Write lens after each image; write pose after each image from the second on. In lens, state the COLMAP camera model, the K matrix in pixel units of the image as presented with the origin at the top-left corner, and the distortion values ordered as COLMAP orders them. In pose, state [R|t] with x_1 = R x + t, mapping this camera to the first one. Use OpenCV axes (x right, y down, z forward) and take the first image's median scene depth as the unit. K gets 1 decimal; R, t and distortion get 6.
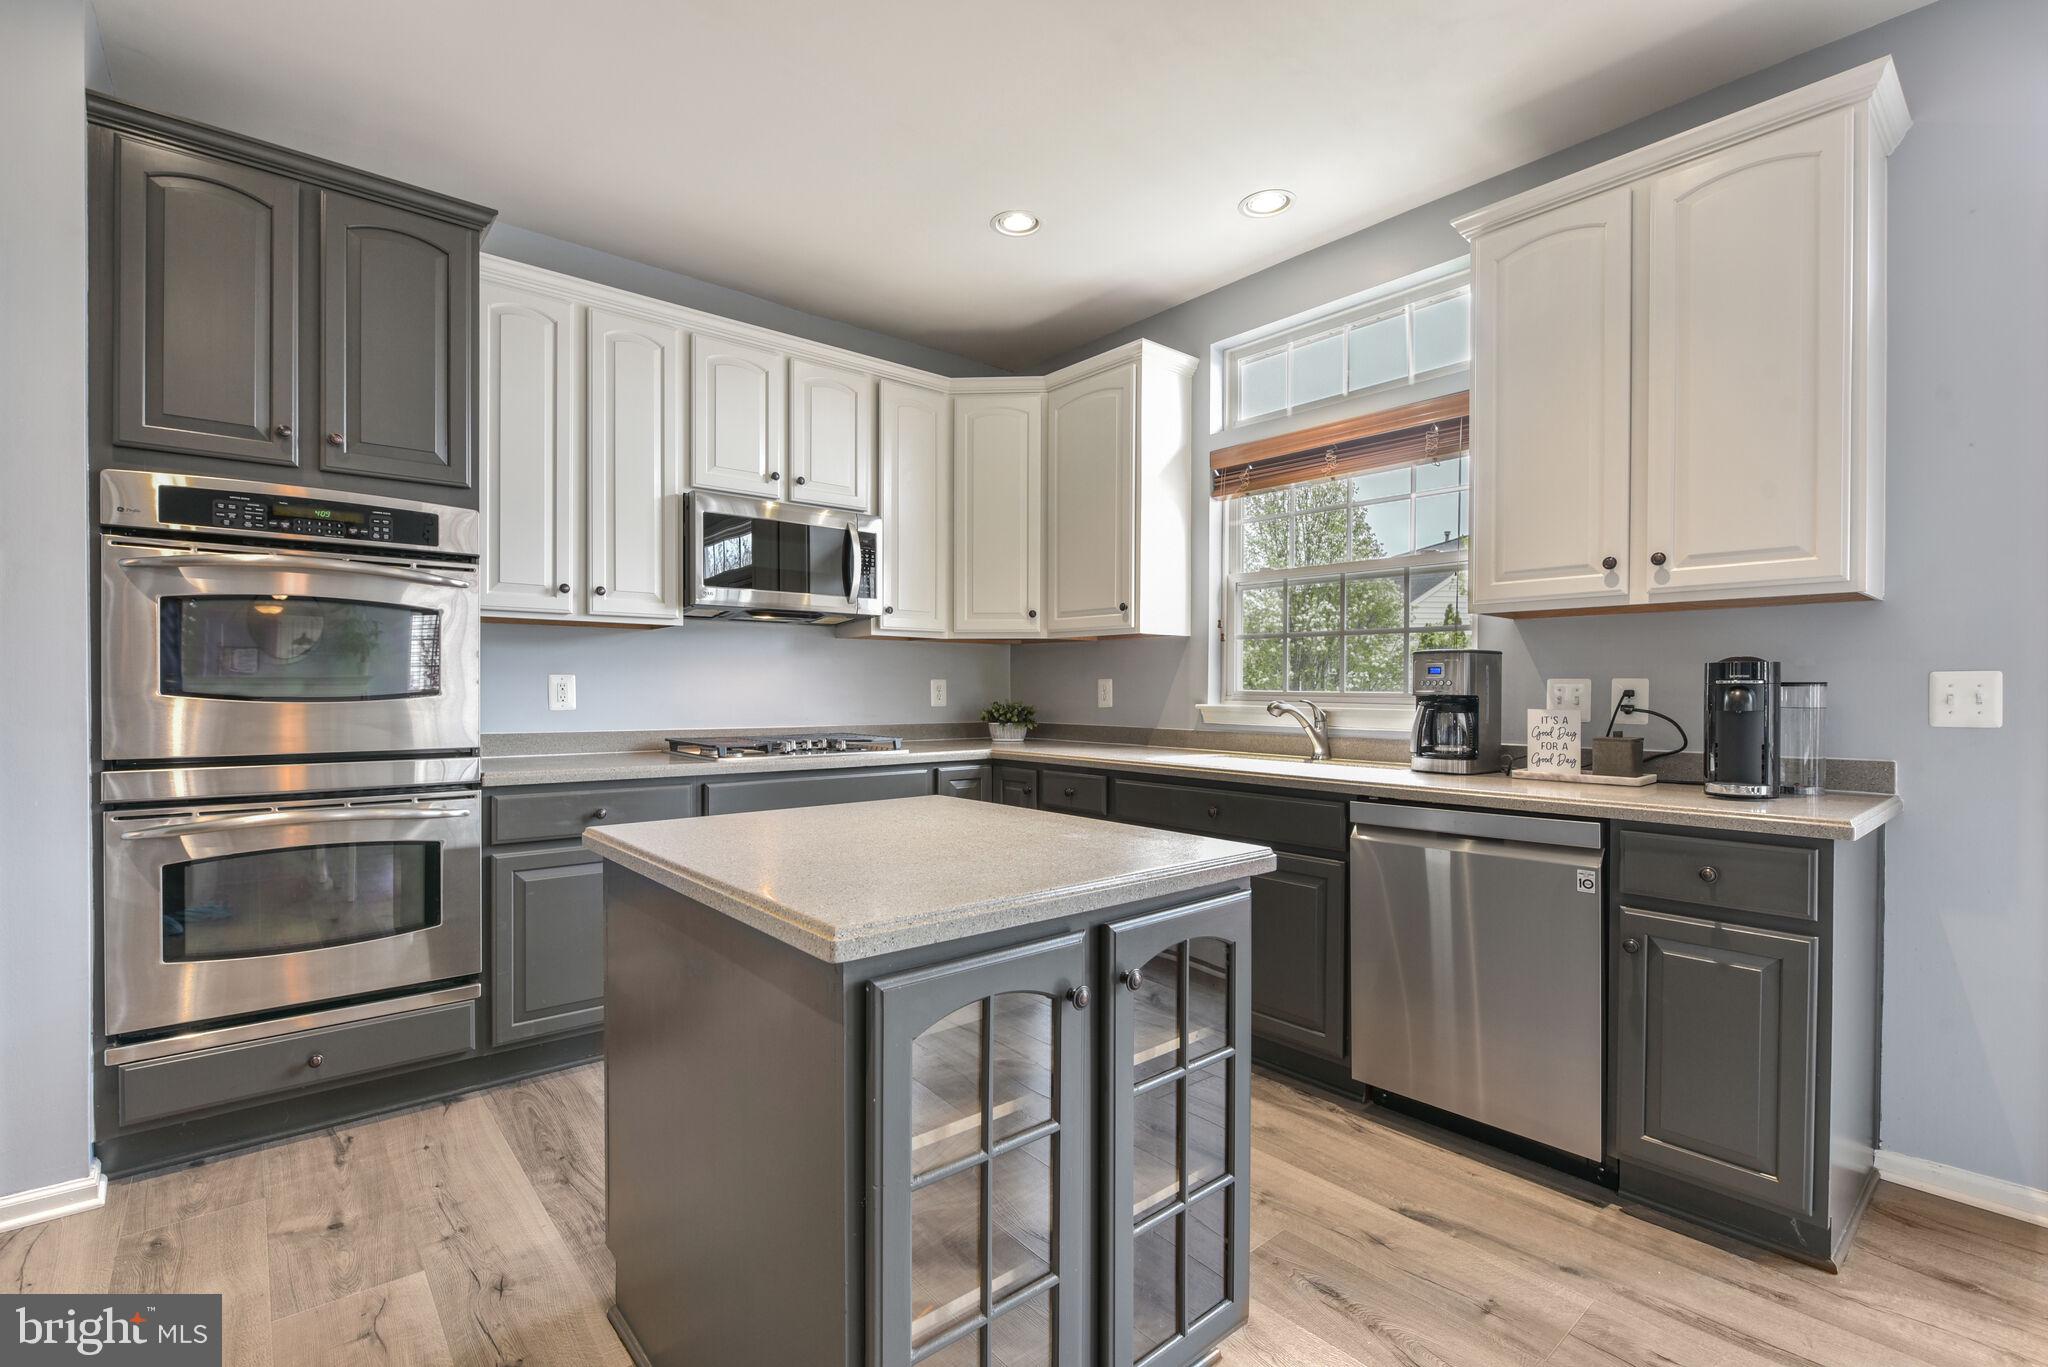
lens RADIAL K [[908.0, 0, 1023.1], [0, 908.0, 691.9], [0, 0, 1]] dist [-0.005269, -0.000926]
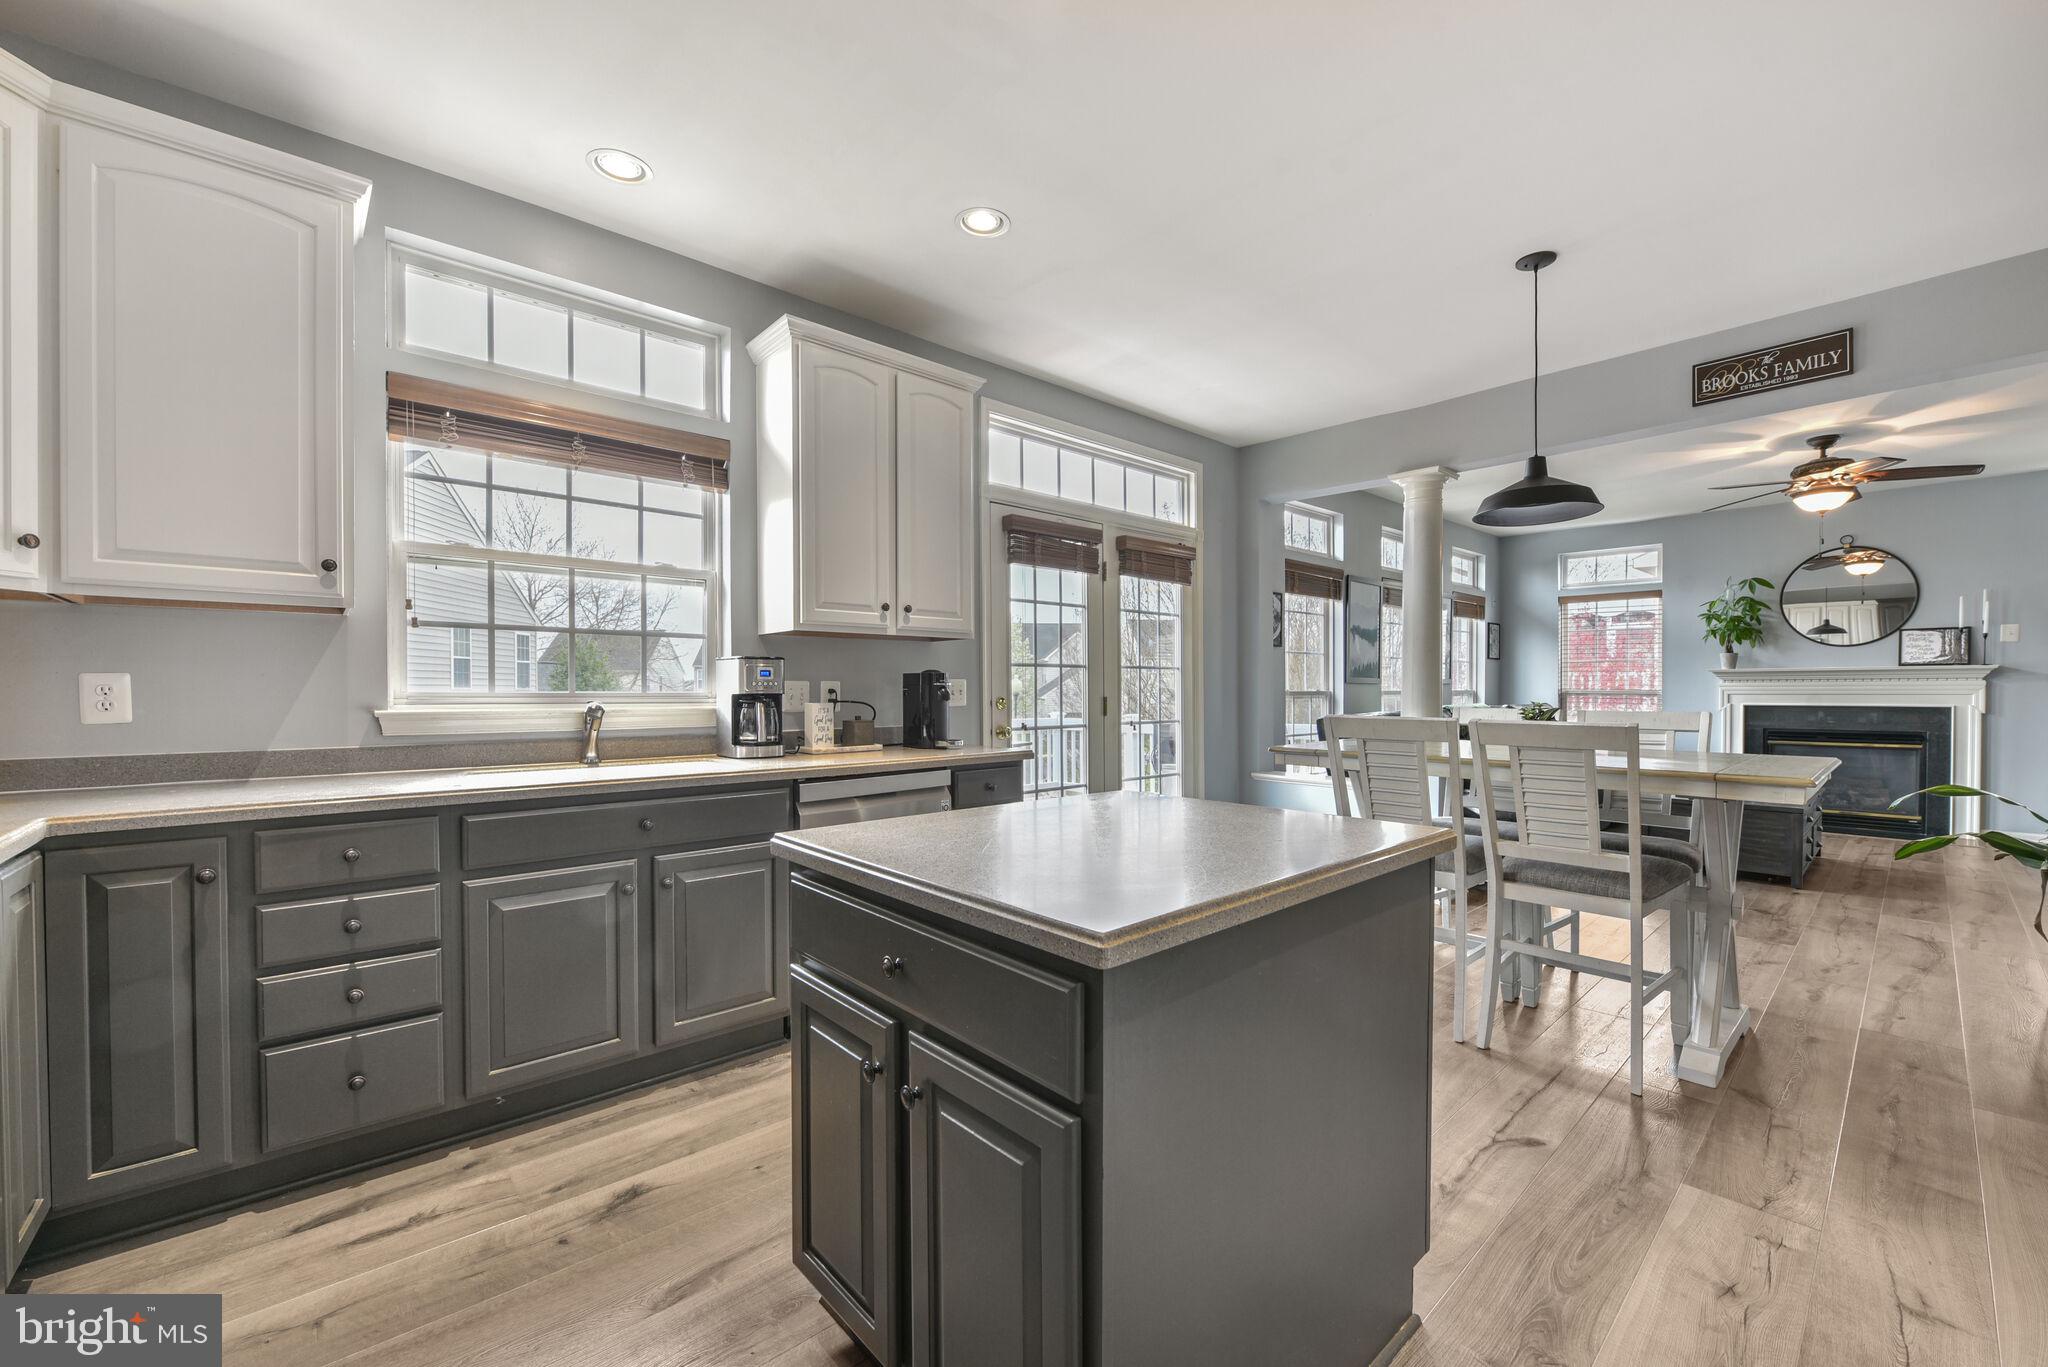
lens RADIAL K [[821.0, 0, 1015.7], [0, 821.0, 700.2], [0, 0, 1]] dist [-0.005344, -0.001433]
pose [[-0.017217, -0.016262, 0.999720, -0.569593], [0.006667, 0.999844, 0.016379, -0.003081], [-0.999830, 0.006947, -0.017106, 0.600050]]
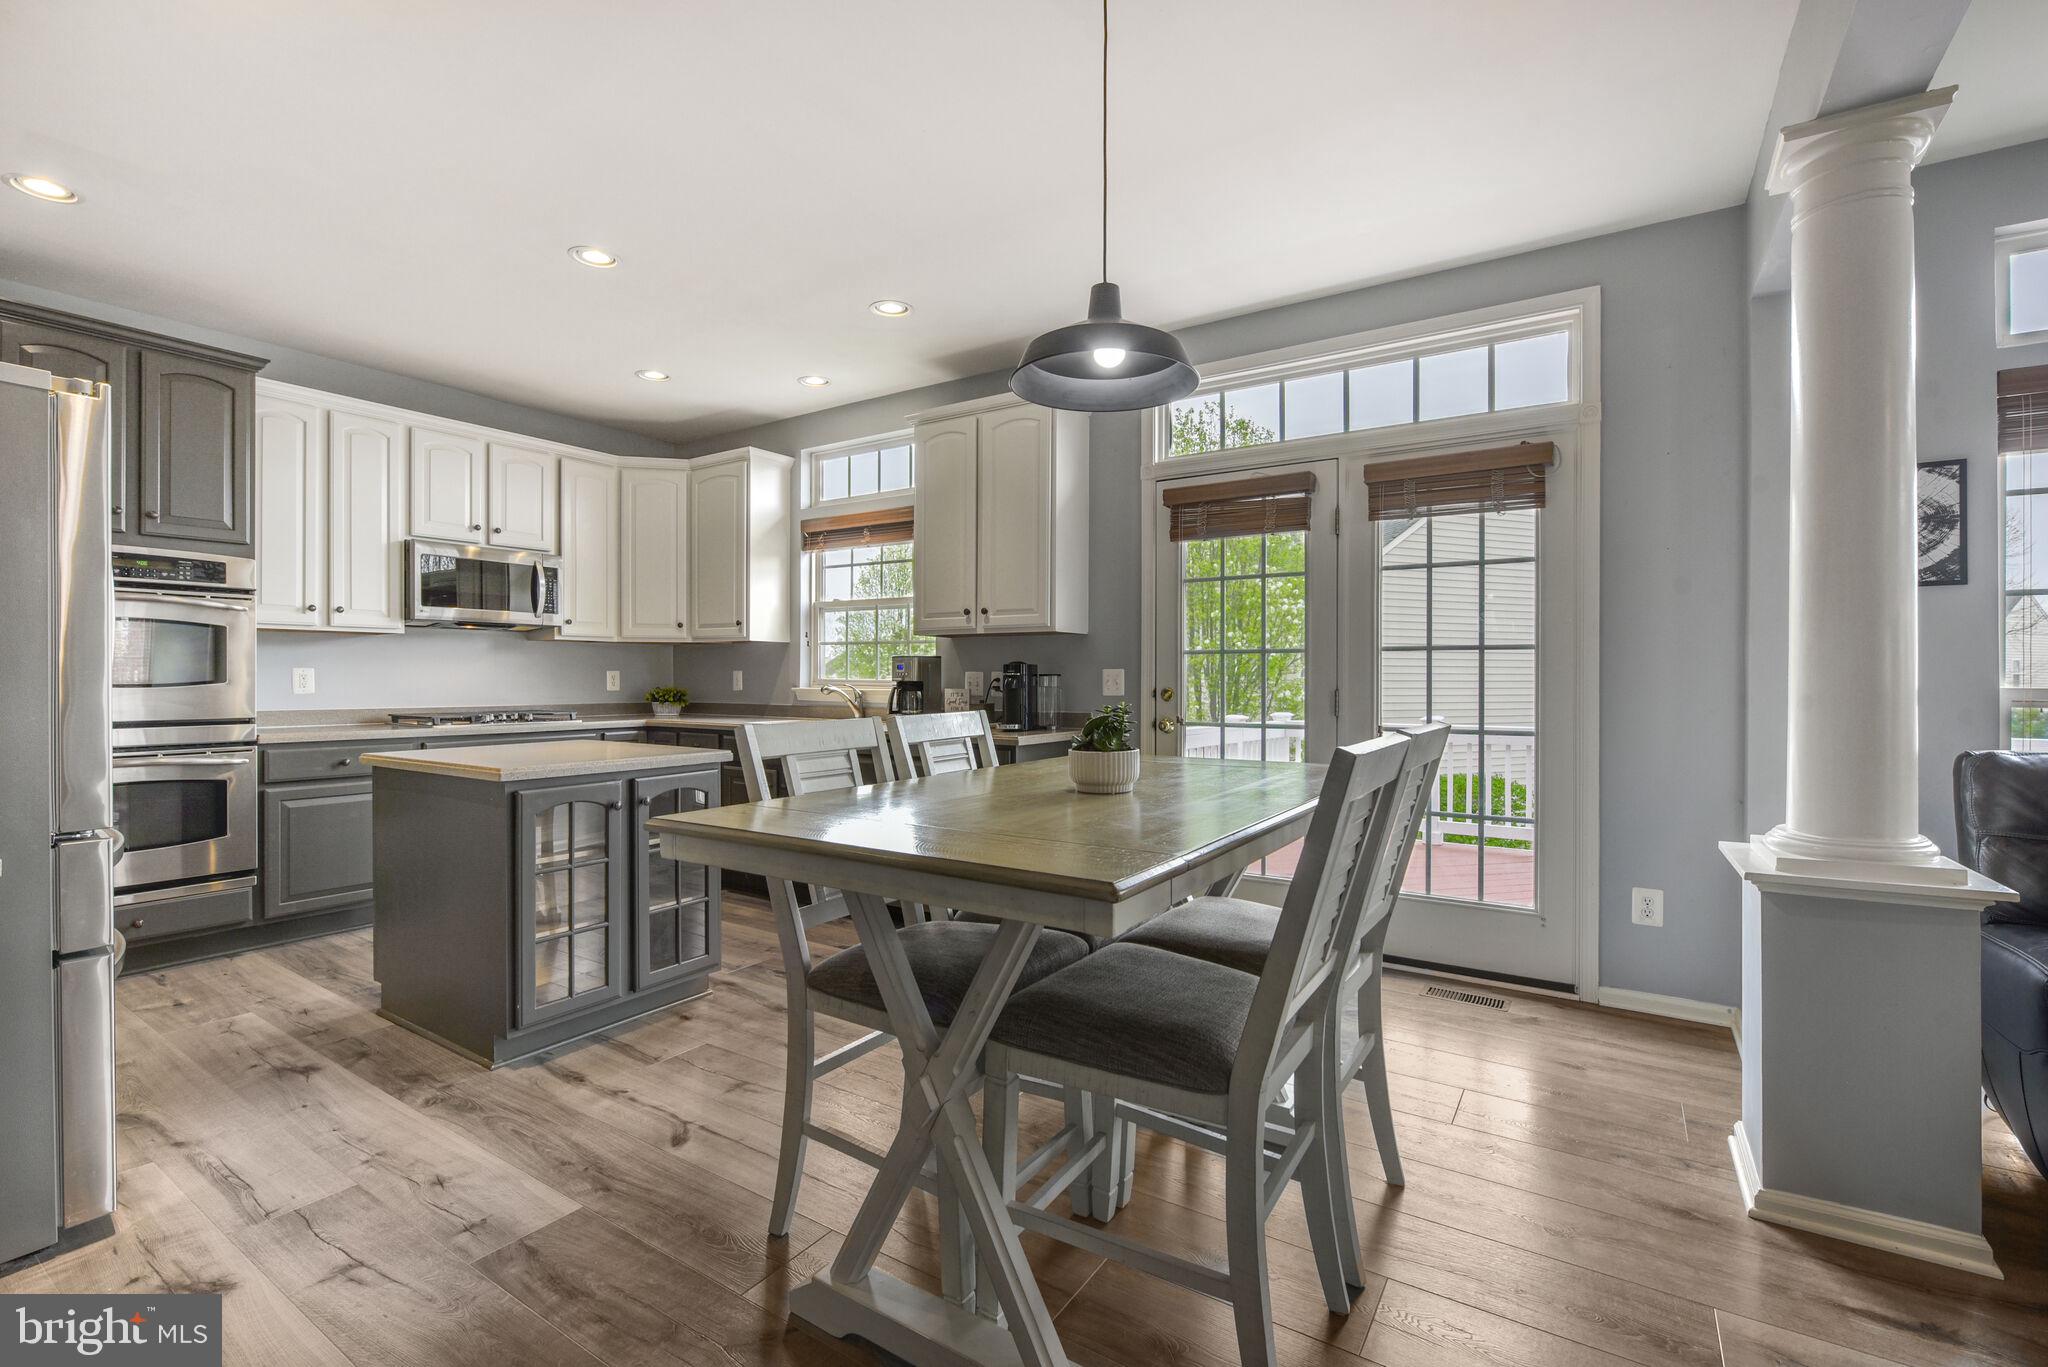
lens RADIAL K [[908.0, 0, 1022.8], [0, 908.0, 678.8], [0, 0, 1]] dist [-0.005269, -0.000926]
pose [[0.963102, -0.001596, 0.269133, 0.183864], [0.001937, 0.999998, -0.001002, 0.001173], [-0.269131, 0.001487, 0.963102, -0.655701]]
